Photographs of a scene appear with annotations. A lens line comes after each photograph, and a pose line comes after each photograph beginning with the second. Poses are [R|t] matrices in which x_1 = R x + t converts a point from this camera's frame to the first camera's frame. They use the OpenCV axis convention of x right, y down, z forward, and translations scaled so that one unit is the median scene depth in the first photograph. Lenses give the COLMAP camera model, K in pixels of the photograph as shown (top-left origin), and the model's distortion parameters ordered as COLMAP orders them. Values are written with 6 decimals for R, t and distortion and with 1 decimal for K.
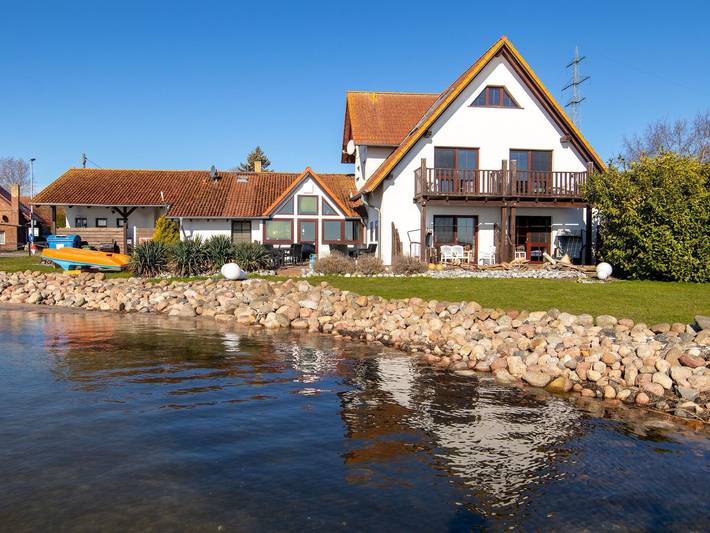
lens RADIAL K [[553.7, 0, 355.0], [0, 553.7, 266.5], [0, 0, 1]] dist [-0.007489, -0.005123]
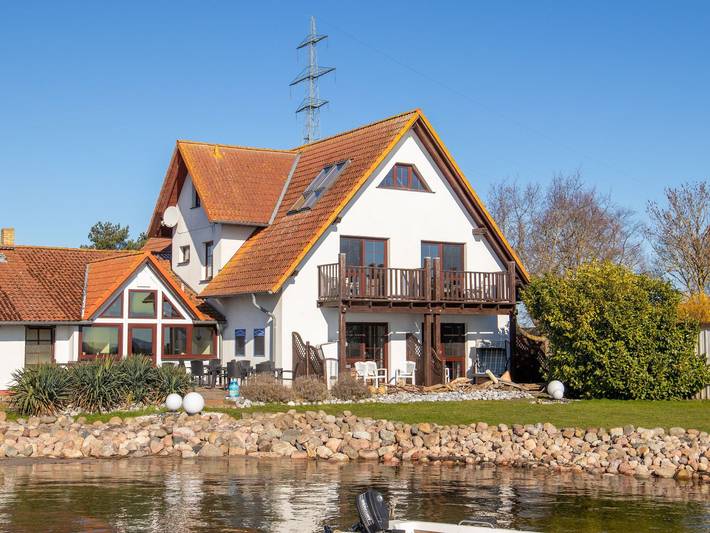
lens RADIAL K [[1025.2, 0, 355.0], [0, 1025.2, 266.5], [0, 0, 1]] dist [0.042685, 0.000585]
pose [[0.908728, 0.024132, 0.416690, -0.442709], [0.022989, 0.993918, -0.107697, -0.015321], [-0.416755, 0.107446, 0.902647, -0.321187]]
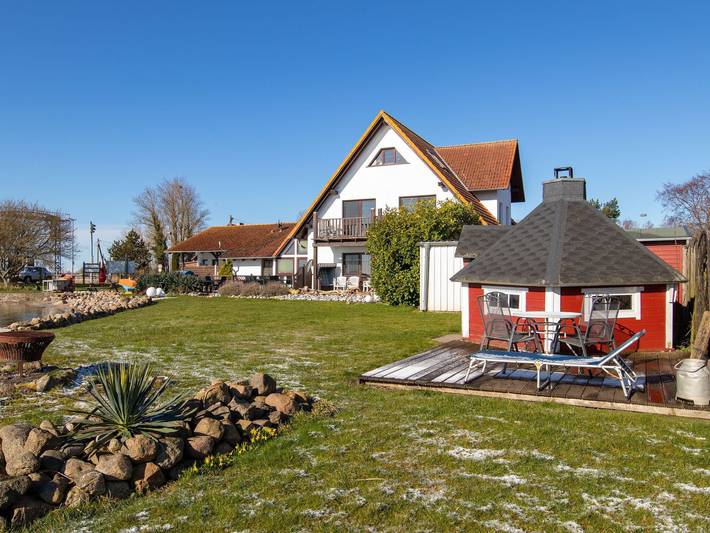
lens RADIAL K [[553.7, 0, 355.0], [0, 553.7, 266.5], [0, 0, 1]] dist [-0.007489, -0.005123]
pose [[0.842891, -0.016423, -0.537834, 0.867243], [-0.015032, 0.998425, -0.054046, 0.008705], [0.537875, 0.053640, 0.841317, -0.075285]]
